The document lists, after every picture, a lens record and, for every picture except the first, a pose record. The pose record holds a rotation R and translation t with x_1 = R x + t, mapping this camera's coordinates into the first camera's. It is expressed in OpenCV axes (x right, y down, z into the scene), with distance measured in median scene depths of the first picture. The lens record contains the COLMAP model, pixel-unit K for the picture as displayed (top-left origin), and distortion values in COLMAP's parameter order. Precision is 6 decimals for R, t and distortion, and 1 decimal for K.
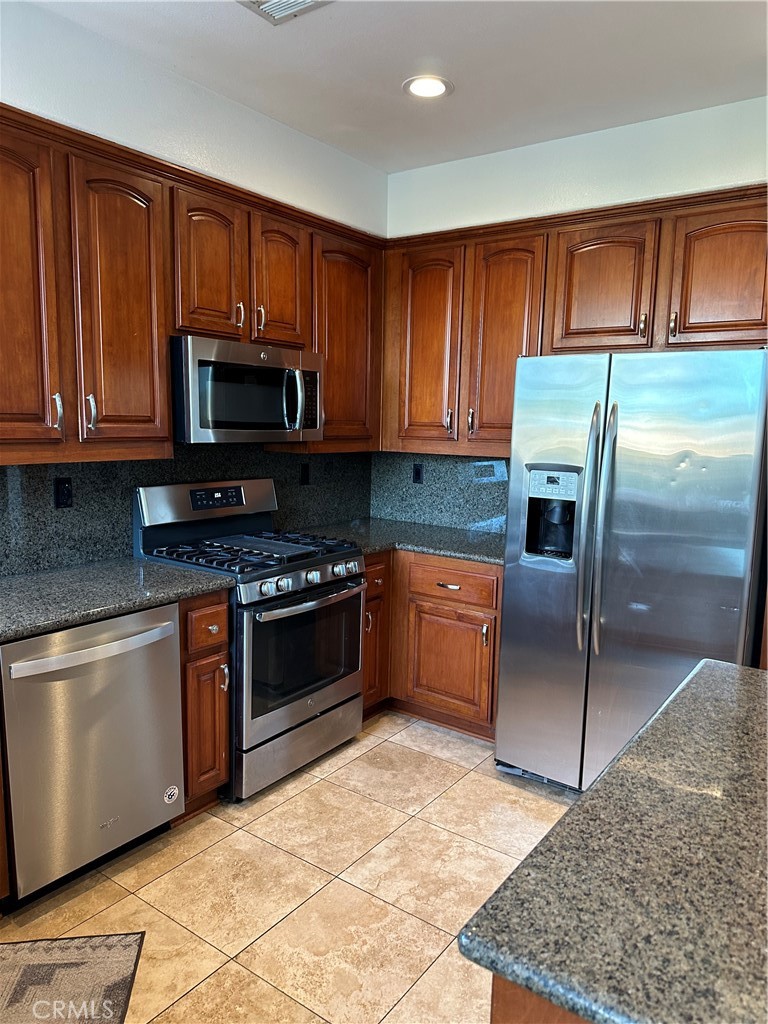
lens RADIAL K [[716.0, 0, 390.0], [0, 716.0, 510.7], [0, 0, 1]] dist [0.078292, -0.097180]
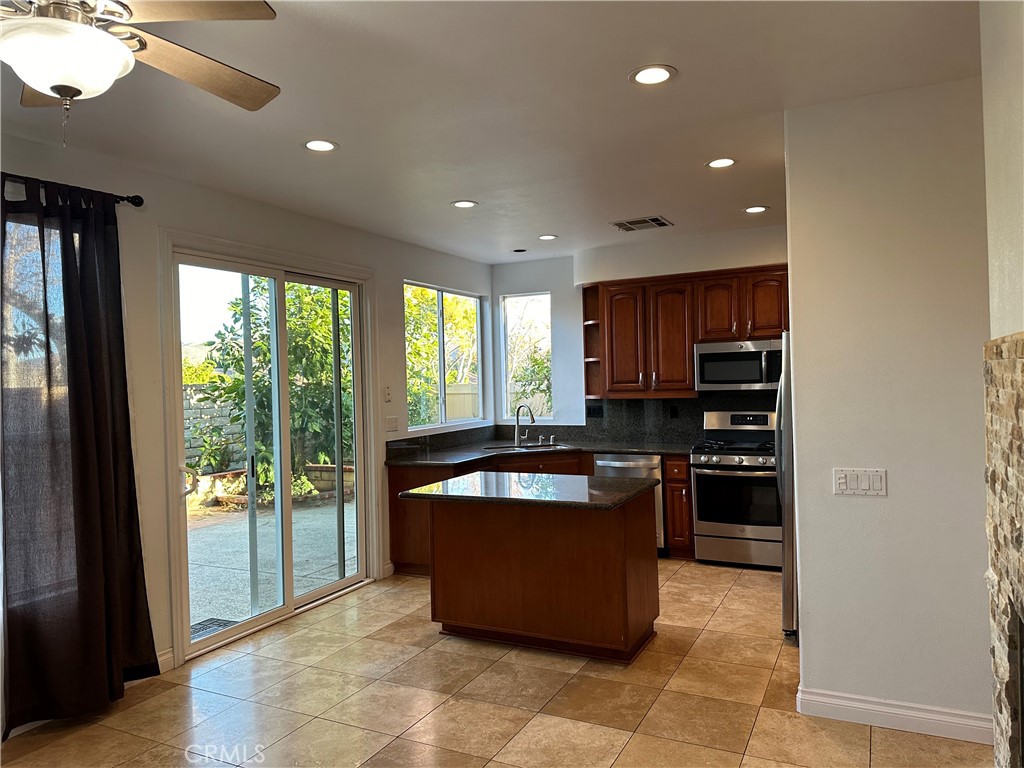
lens RADIAL K [[723.5, 0, 513.8], [0, 723.5, 367.9], [0, 0, 1]] dist [0.162919, -0.209525]
pose [[0.147817, -0.040485, -0.988186, 1.899952], [-0.099293, 0.993506, -0.055556, 0.017466], [0.984018, 0.106332, 0.142837, 0.114337]]
